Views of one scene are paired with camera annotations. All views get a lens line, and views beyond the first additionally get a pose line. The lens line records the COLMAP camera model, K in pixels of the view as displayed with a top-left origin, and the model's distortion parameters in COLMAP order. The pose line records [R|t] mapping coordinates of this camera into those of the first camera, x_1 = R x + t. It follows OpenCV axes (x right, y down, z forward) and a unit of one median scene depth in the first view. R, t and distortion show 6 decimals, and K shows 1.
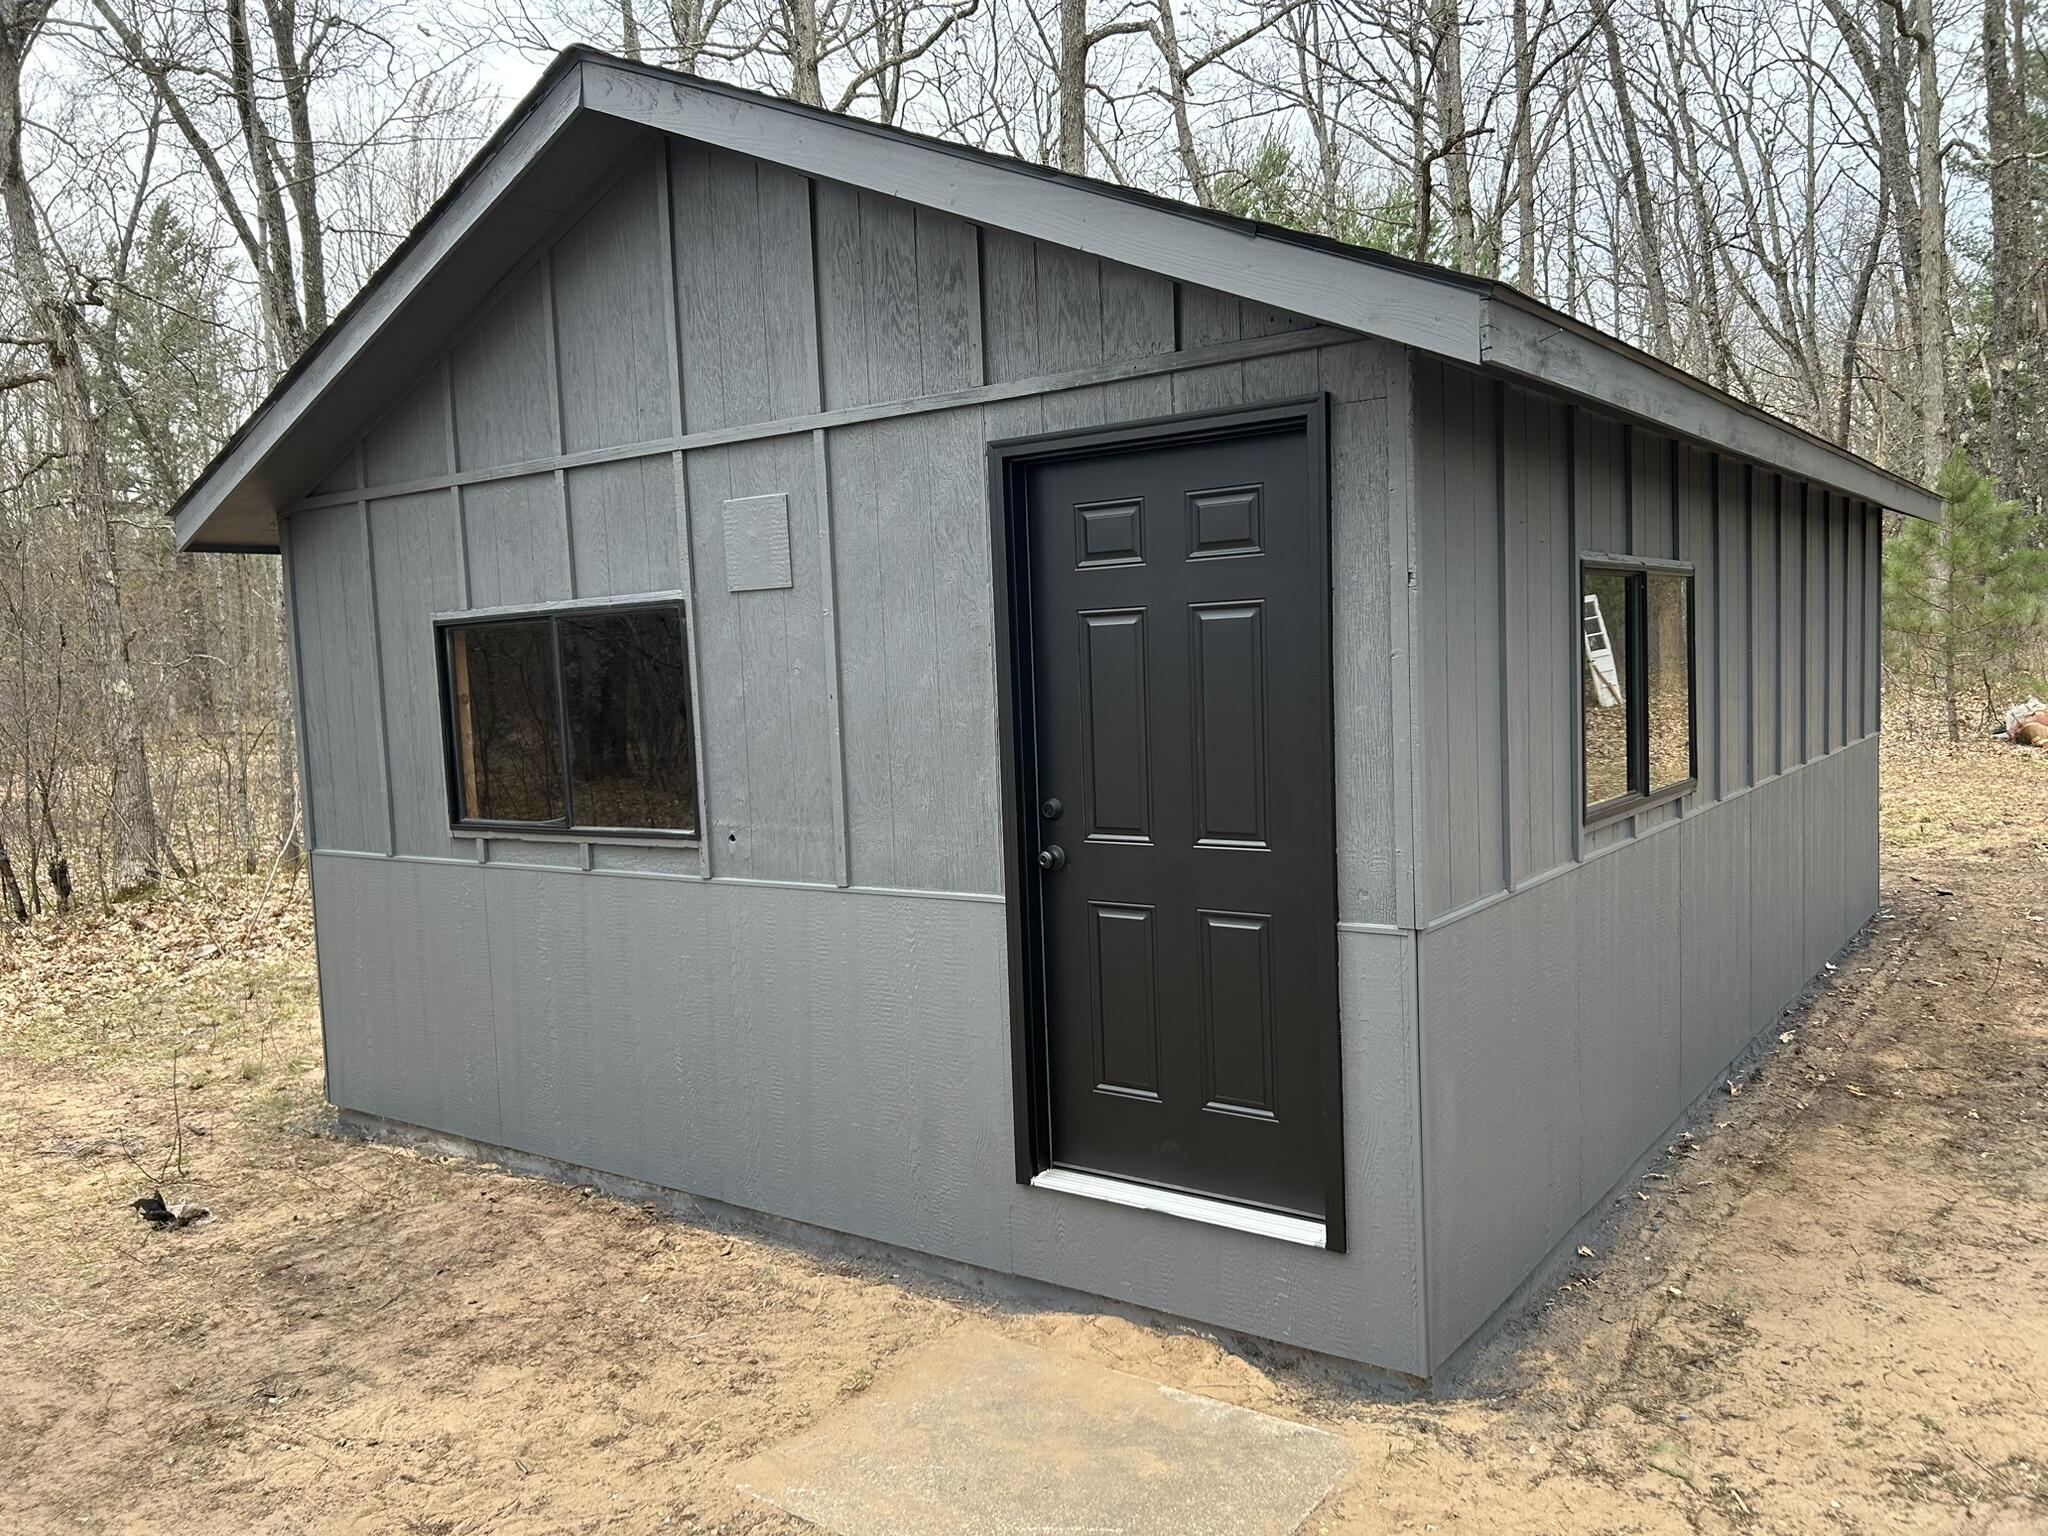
lens RADIAL K [[1551.6, 0, 1058.0], [0, 1551.6, 794.0], [0, 0, 1]] dist [0.030531, -0.011040]
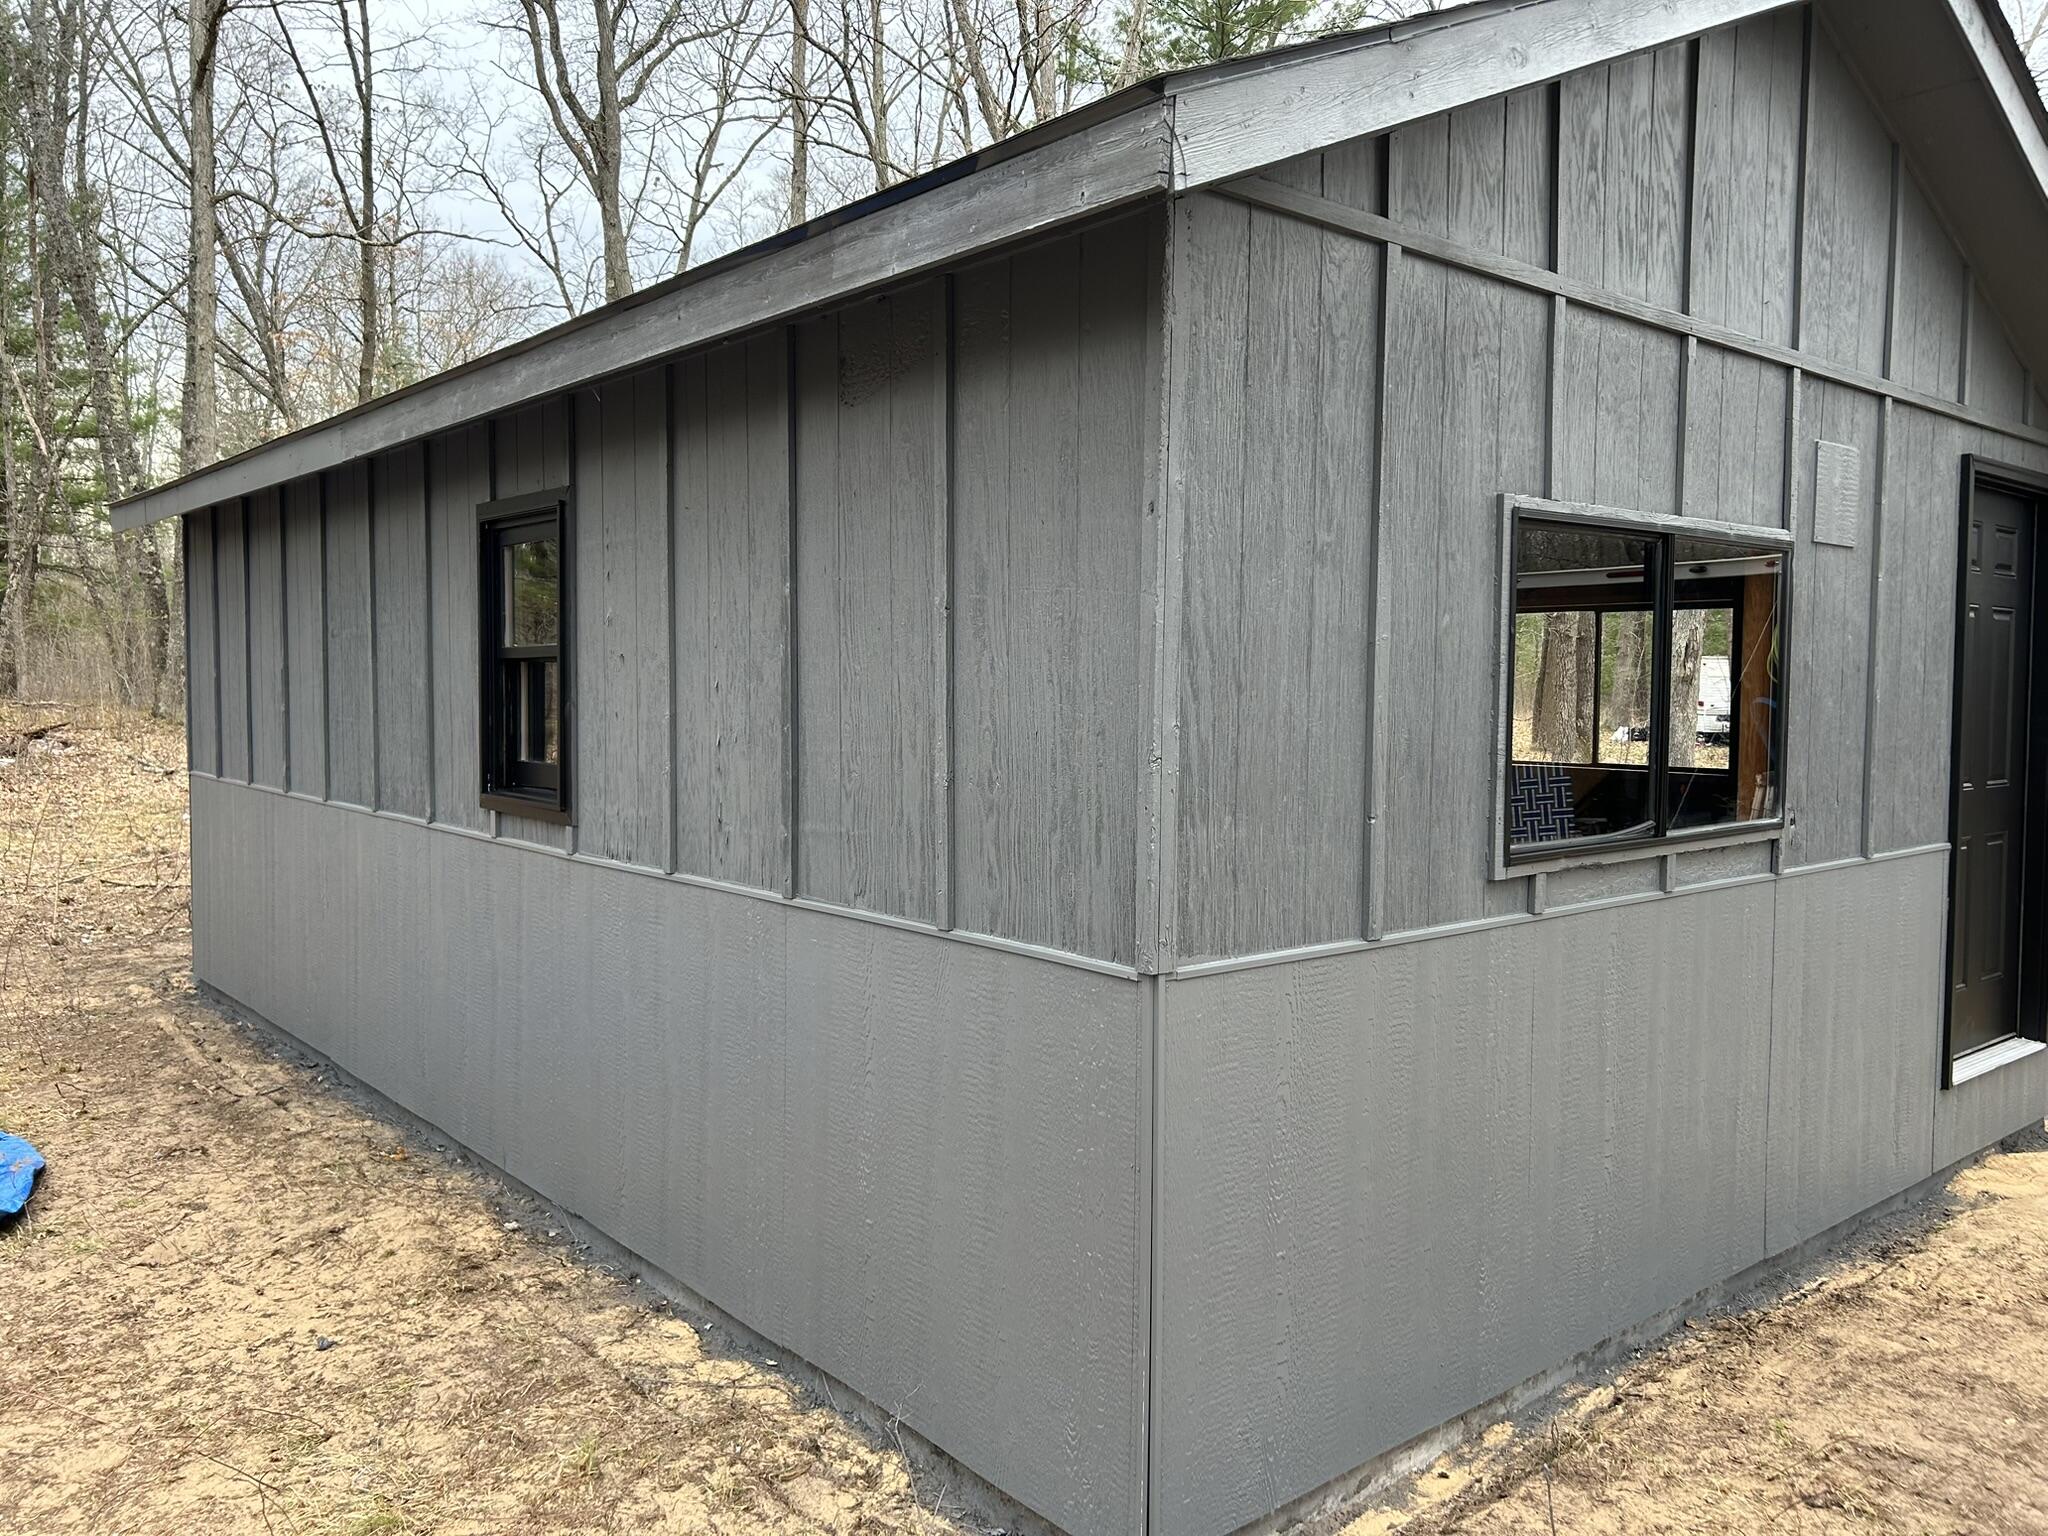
lens RADIAL K [[1524.8, 0, 1024.0], [0, 1524.8, 768.0], [0, 0, 1]] dist [0.051888, -0.054320]
pose [[0.245936, -0.014116, 0.969183, -1.212302], [0.071482, 0.997435, -0.003612, -0.030960], [-0.966647, 0.070168, 0.246314, 1.263216]]
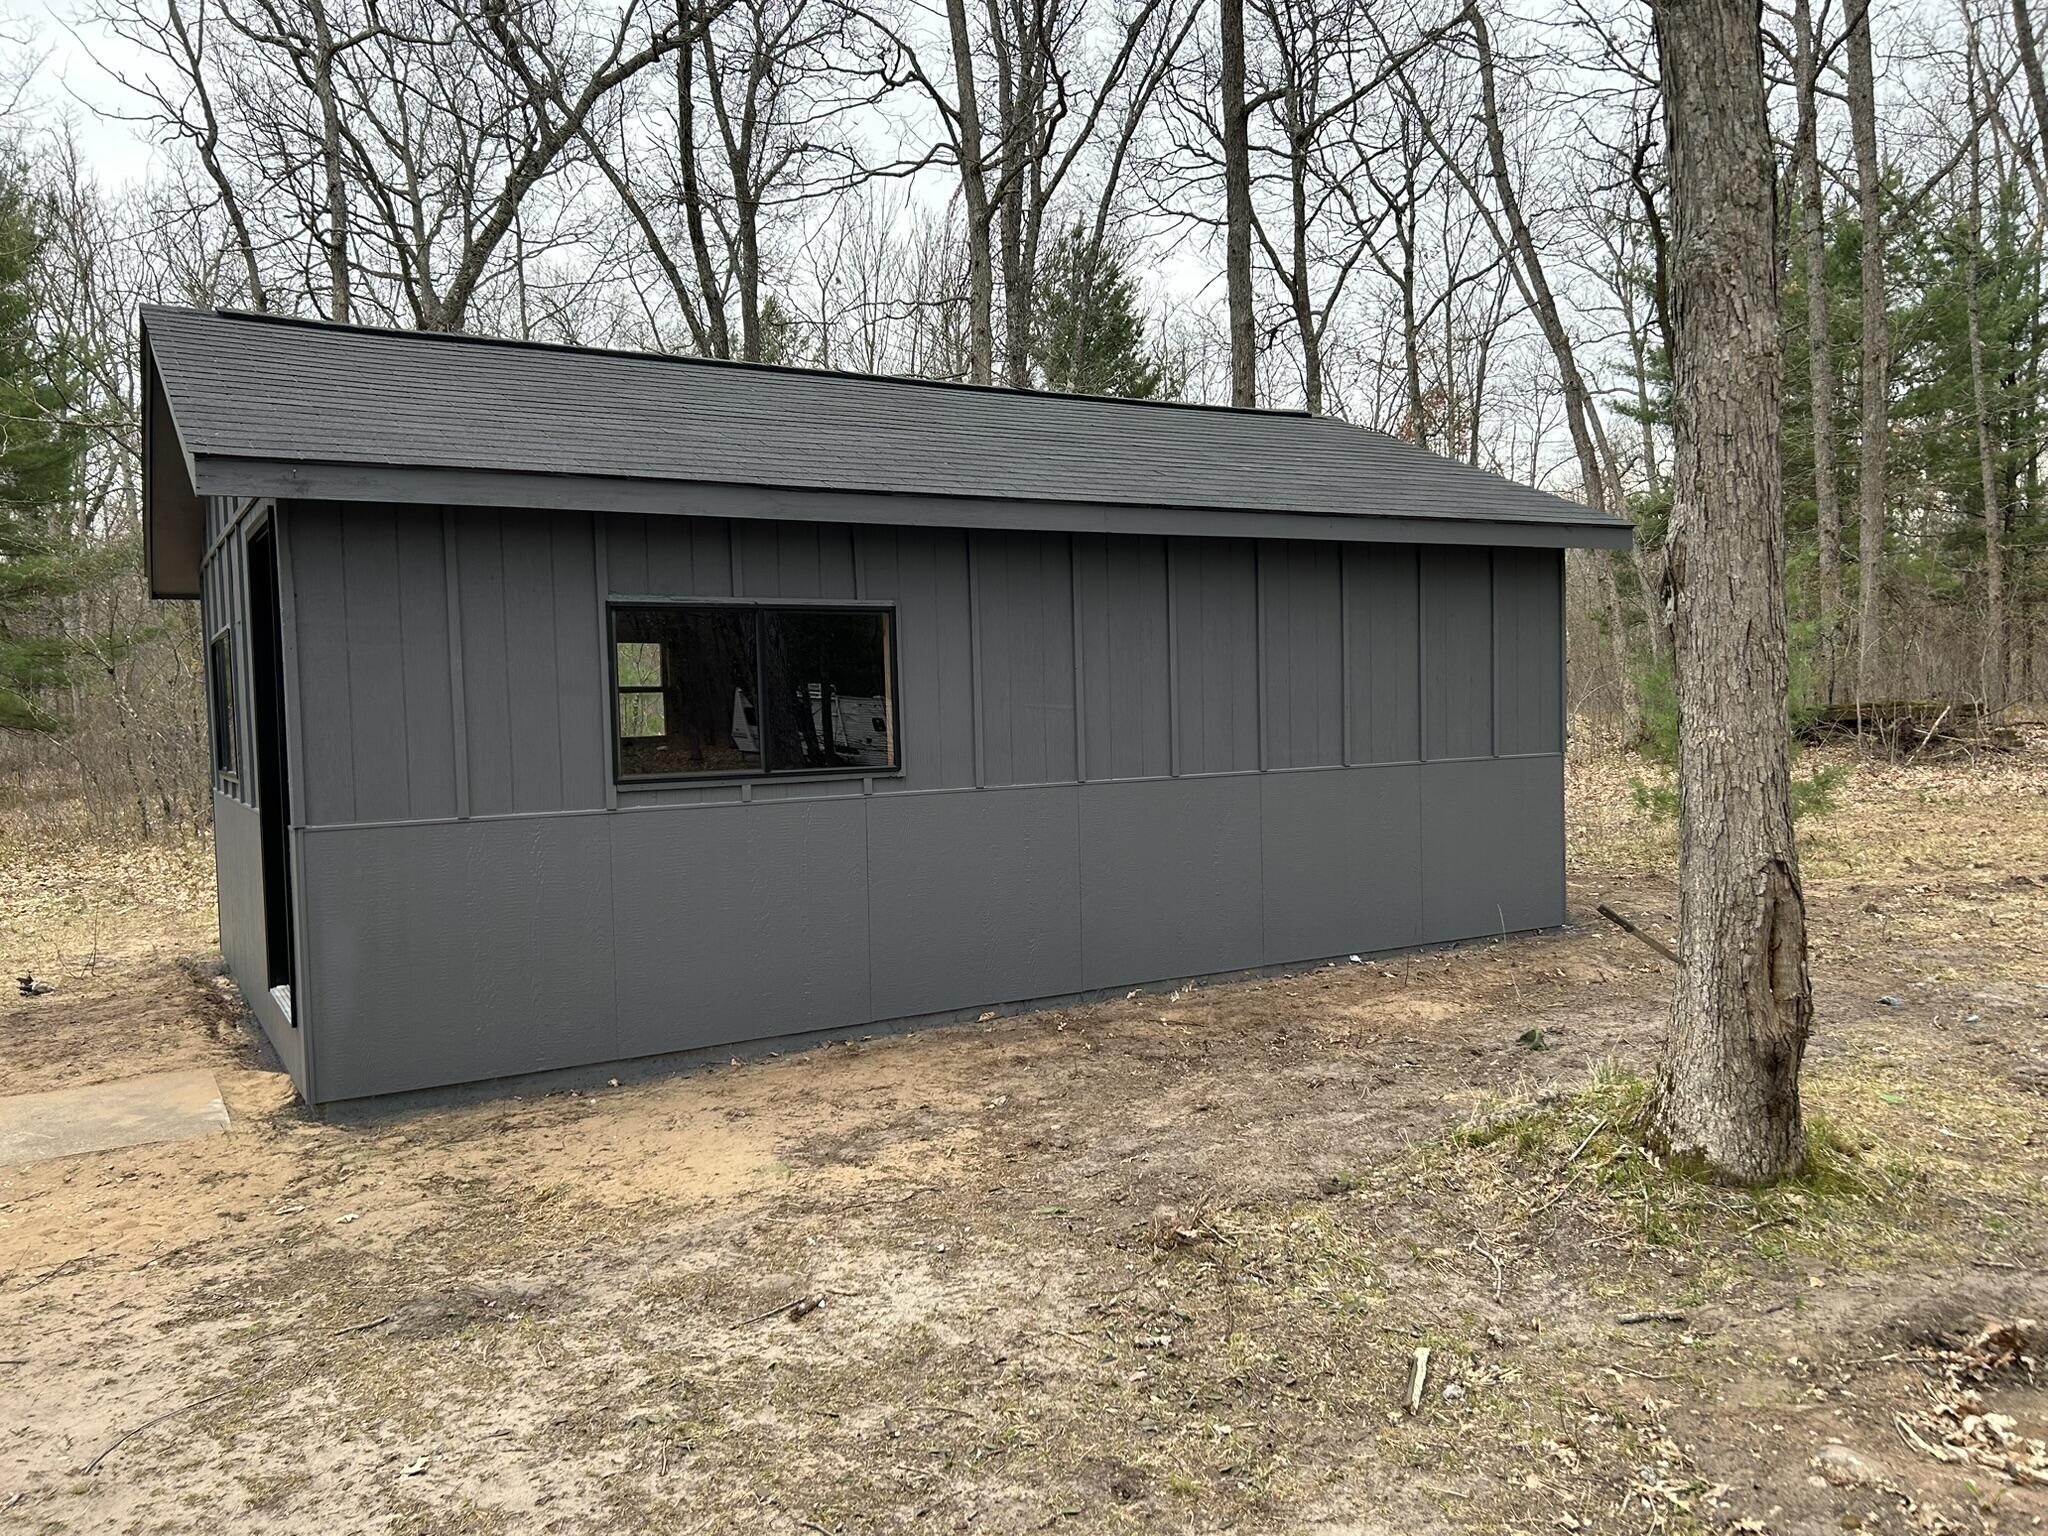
lens RADIAL K [[1524.8, 0, 1024.0], [0, 1524.8, 768.0], [0, 0, 1]] dist [0.051888, -0.054320]
pose [[0.926965, 0.035881, -0.373429, 1.176188], [-0.042690, 0.999039, -0.009978, -0.006458], [0.372712, 0.025191, 0.927605, -0.202358]]
